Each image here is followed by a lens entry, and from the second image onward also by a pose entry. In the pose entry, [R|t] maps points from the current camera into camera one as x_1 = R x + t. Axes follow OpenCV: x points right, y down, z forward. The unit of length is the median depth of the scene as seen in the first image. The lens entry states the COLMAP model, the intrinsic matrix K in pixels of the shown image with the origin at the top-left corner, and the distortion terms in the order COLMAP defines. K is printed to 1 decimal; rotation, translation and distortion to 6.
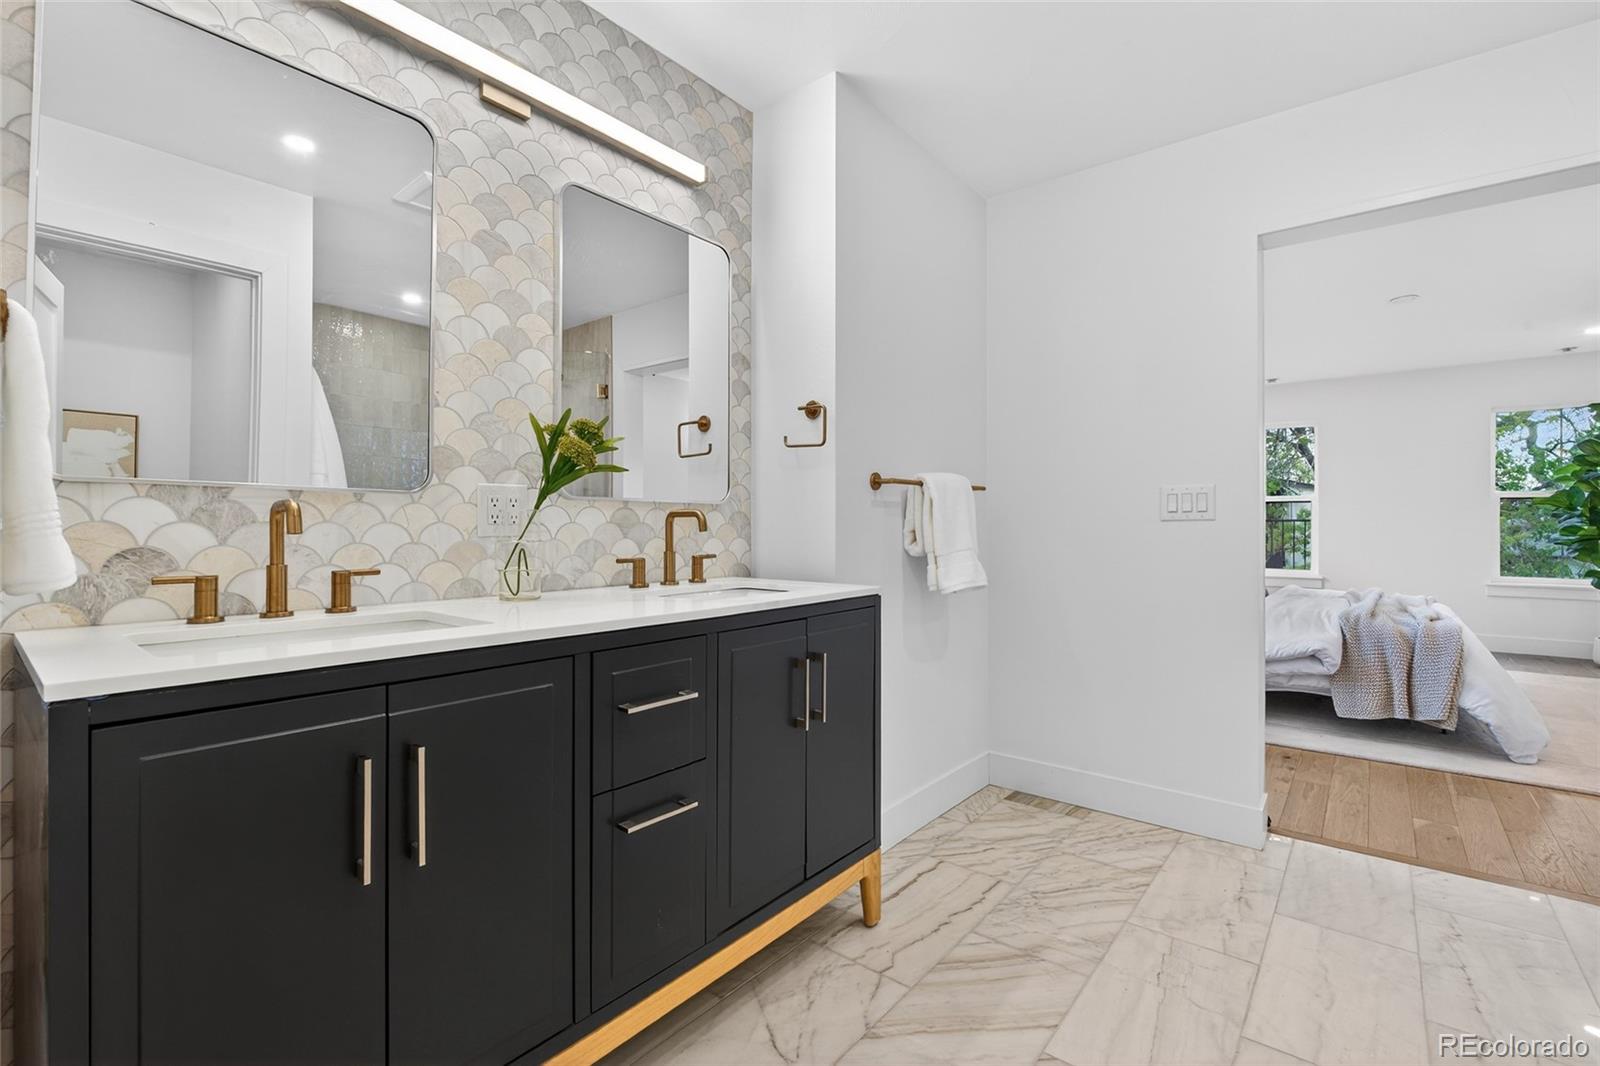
lens RADIAL K [[706.1, 0, 800.4], [0, 706.1, 526.9], [0, 0, 1]] dist [-0.000089, -0.000223]
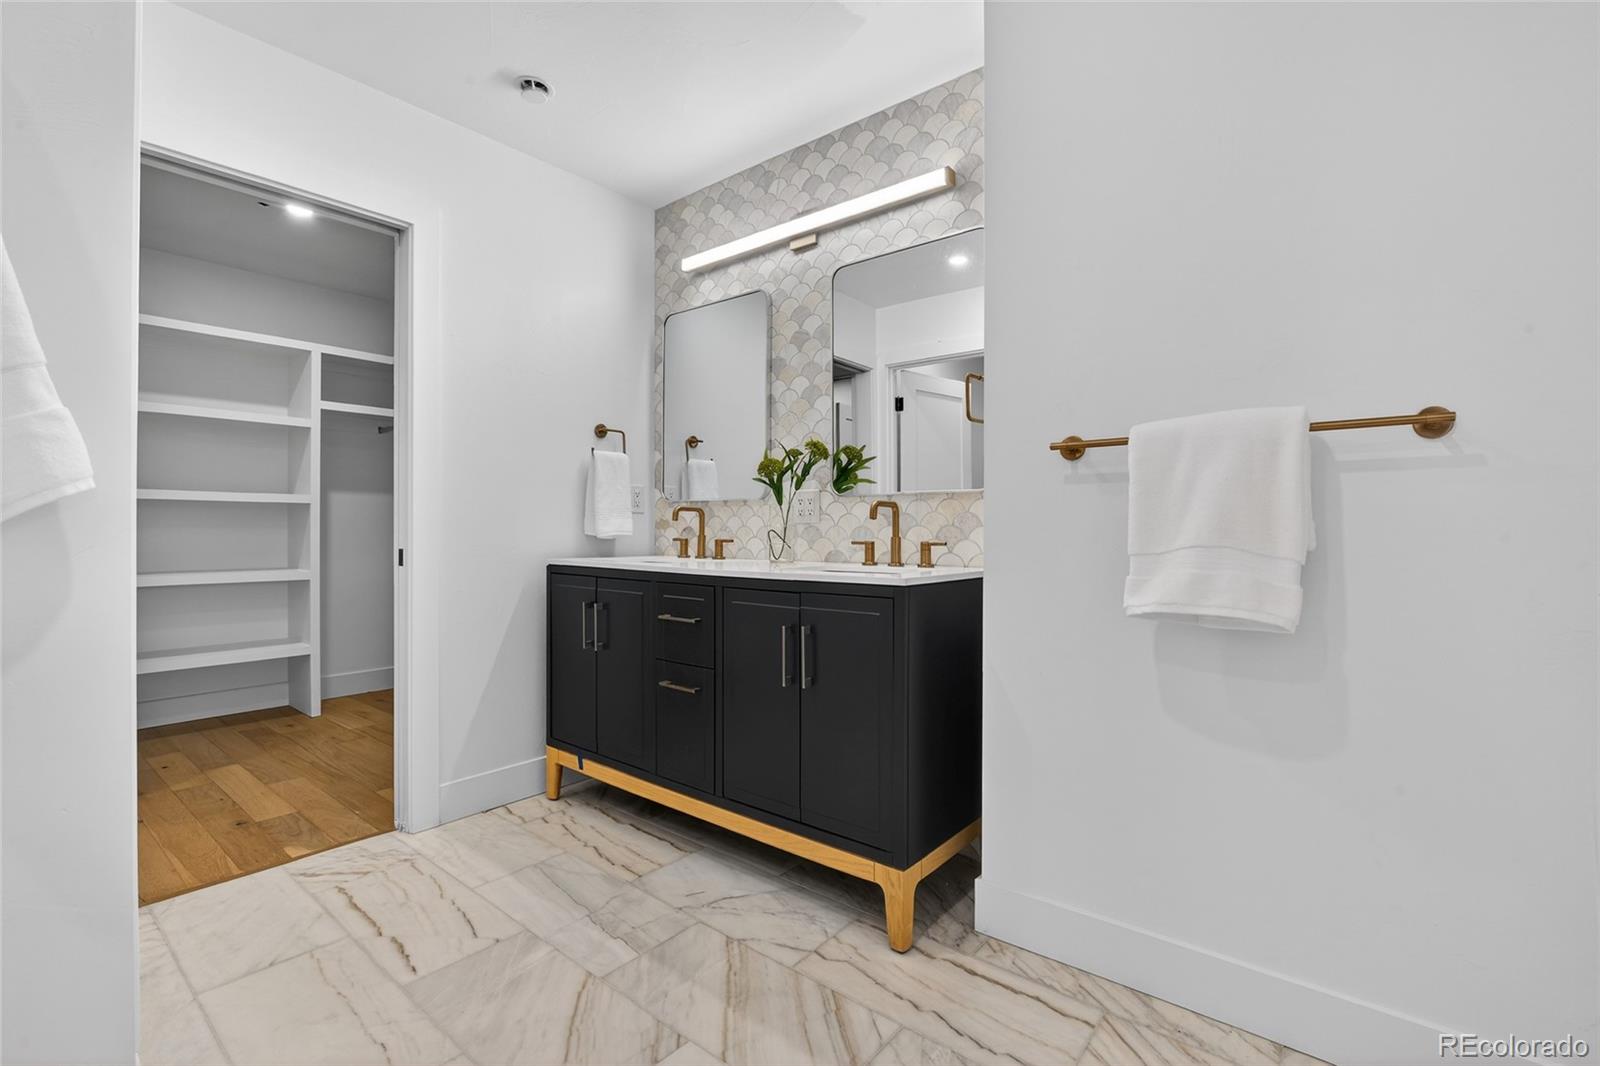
lens RADIAL K [[706.1, 0, 800.4], [0, 706.1, 526.9], [0, 0, 1]] dist [-0.000089, -0.000223]
pose [[0.010348, 0.001358, -0.999946, 1.040760], [0.003813, 0.999992, 0.001398, 0.017589], [0.999939, -0.003828, 0.010343, 0.895516]]
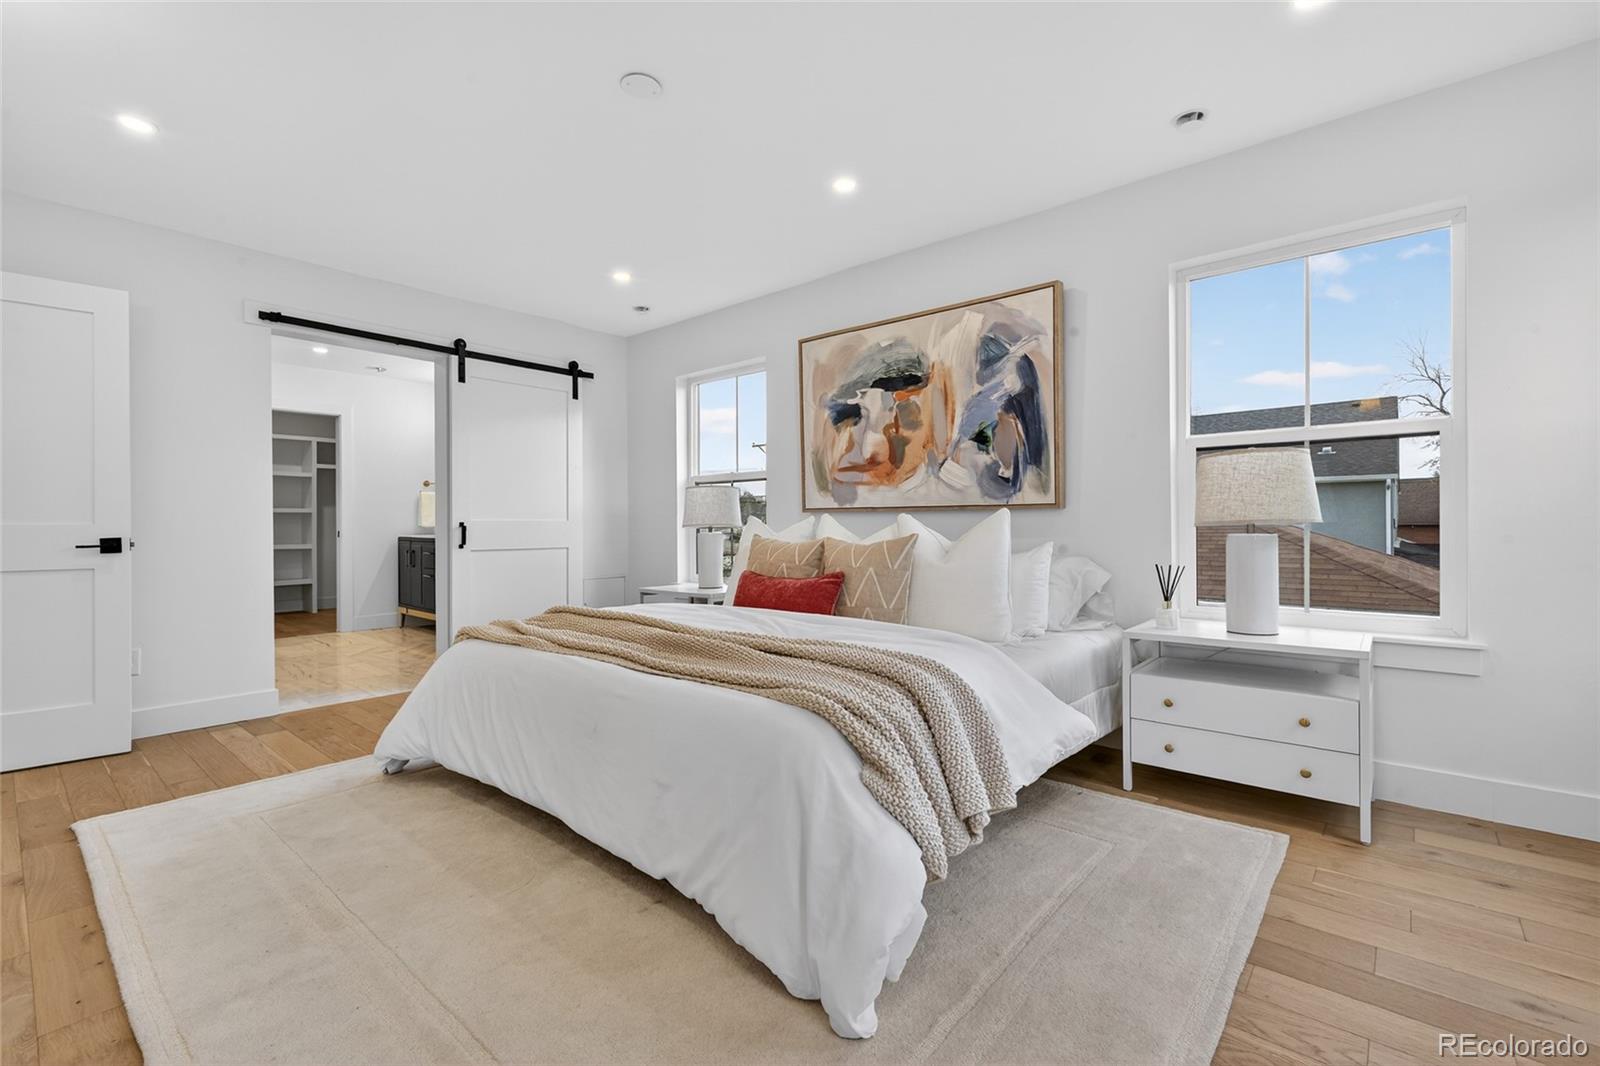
lens RADIAL K [[706.1, 0, 800.4], [0, 706.1, 526.9], [0, 0, 1]] dist [-0.000089, -0.000223]
pose [[-0.014397, 0.000213, -0.999896, 3.555241], [0.008480, 0.999964, 0.000091, 0.064245], [0.999860, -0.008478, -0.014398, 2.768631]]
